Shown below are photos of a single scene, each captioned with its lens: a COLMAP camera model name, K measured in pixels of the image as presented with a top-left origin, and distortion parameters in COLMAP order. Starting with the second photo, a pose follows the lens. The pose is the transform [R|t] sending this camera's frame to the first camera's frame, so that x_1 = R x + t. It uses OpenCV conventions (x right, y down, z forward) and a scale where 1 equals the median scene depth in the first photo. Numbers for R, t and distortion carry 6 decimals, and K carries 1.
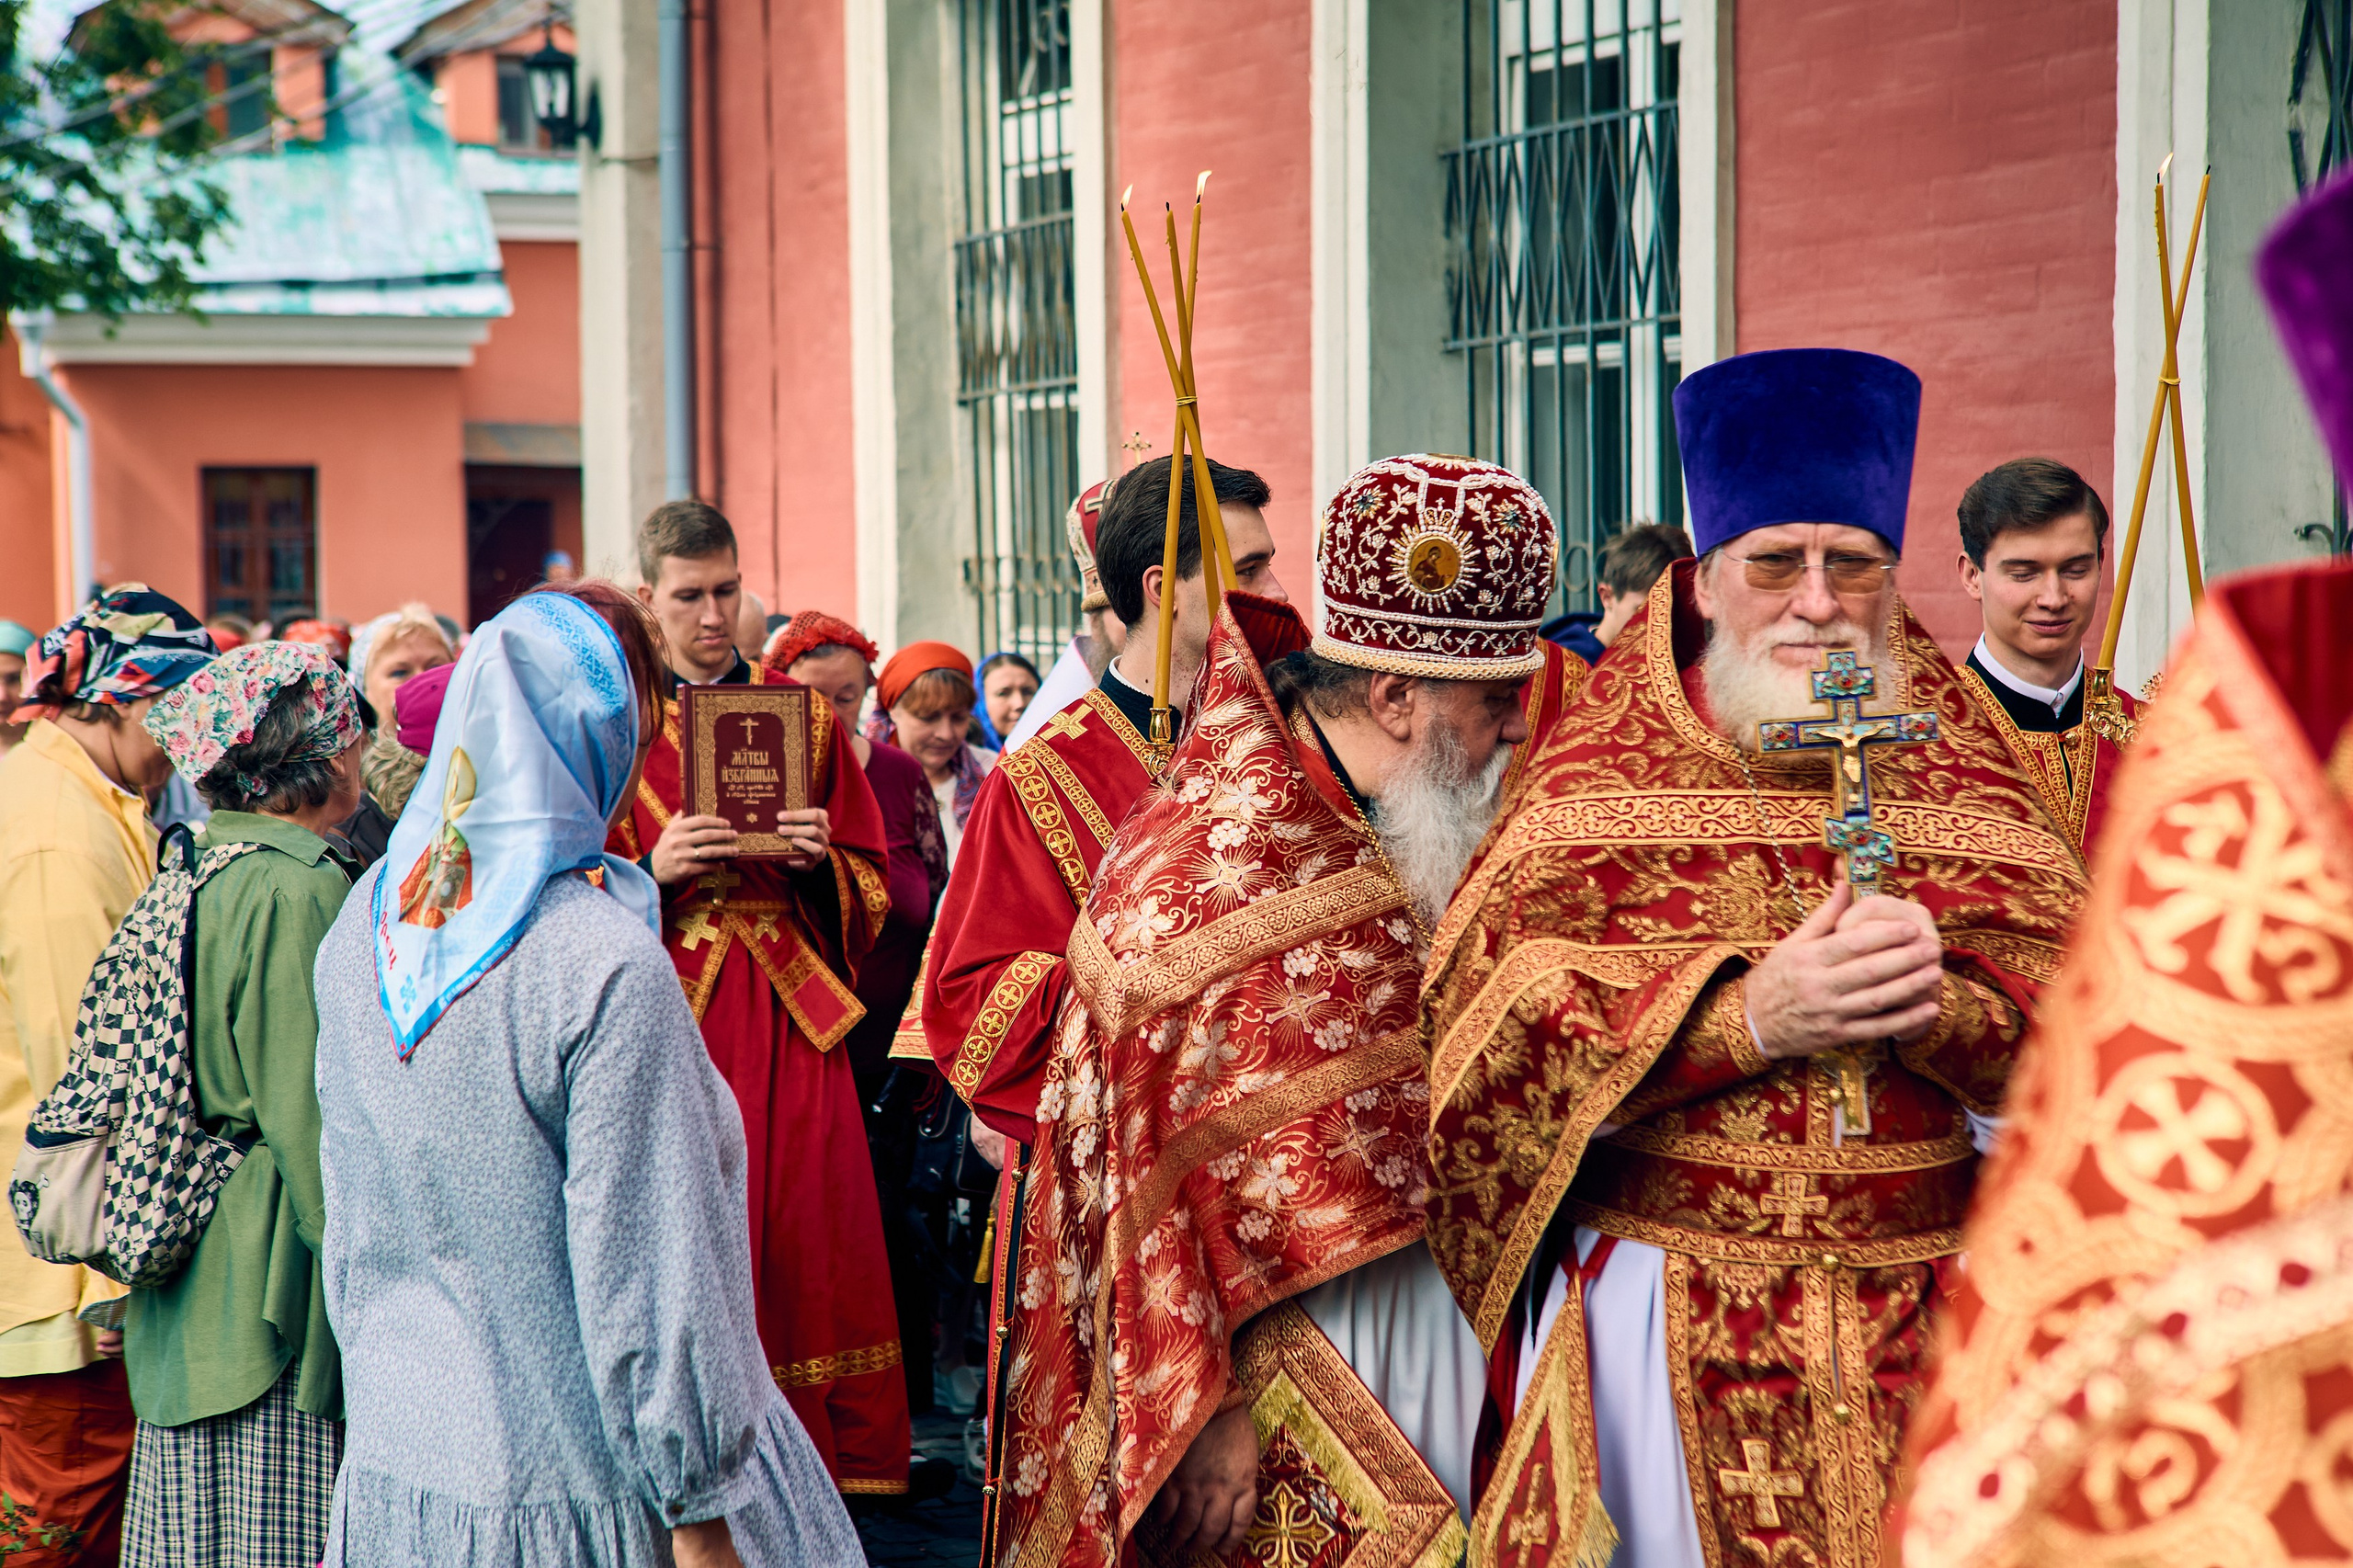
lens RADIAL K [[4310.5, 0, 1111.0], [0, 4310.5, 780.1], [0, 0, 1]] dist [0.175103, -0.074929]
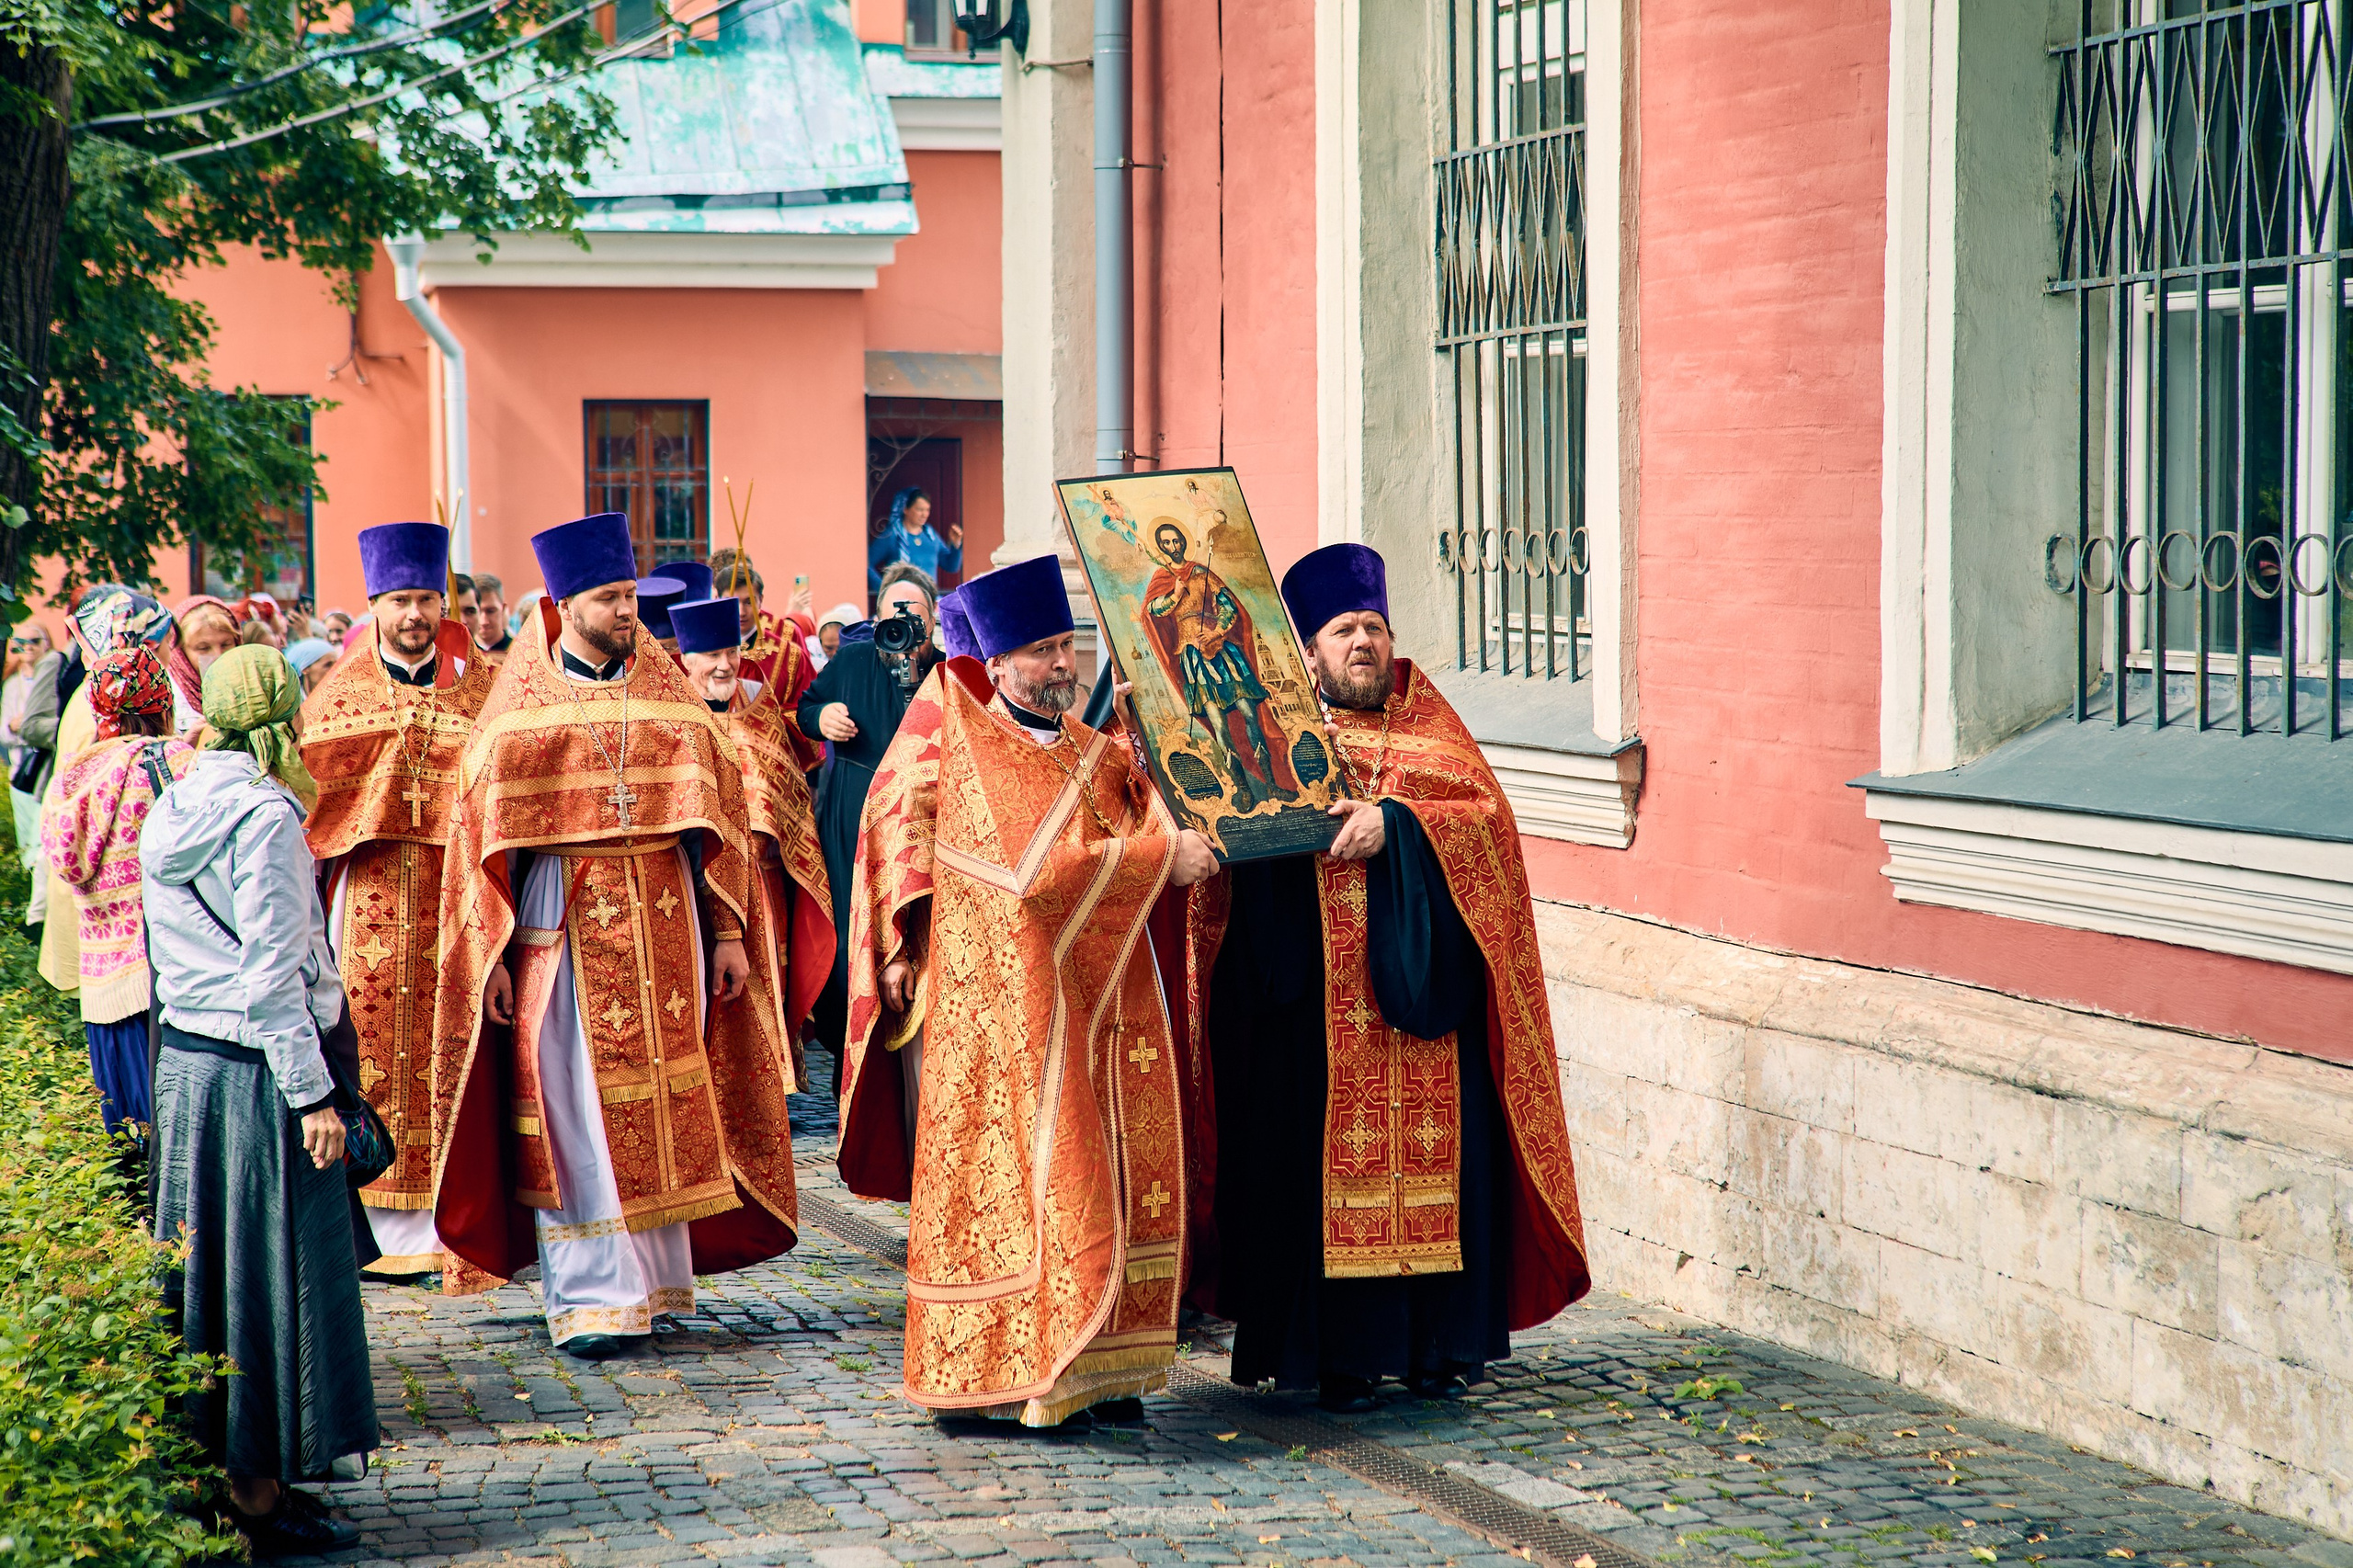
lens RADIAL K [[4464.4, 0, 1176.5], [0, 4464.4, 784.0], [0, 0, 1]] dist [0.262284, -0.469102]
pose [[0.996870, 0.008520, -0.078599, -0.015726], [-0.007057, 0.999797, 0.018868, -0.016837], [0.078744, -0.018254, 0.996728, 0.104419]]
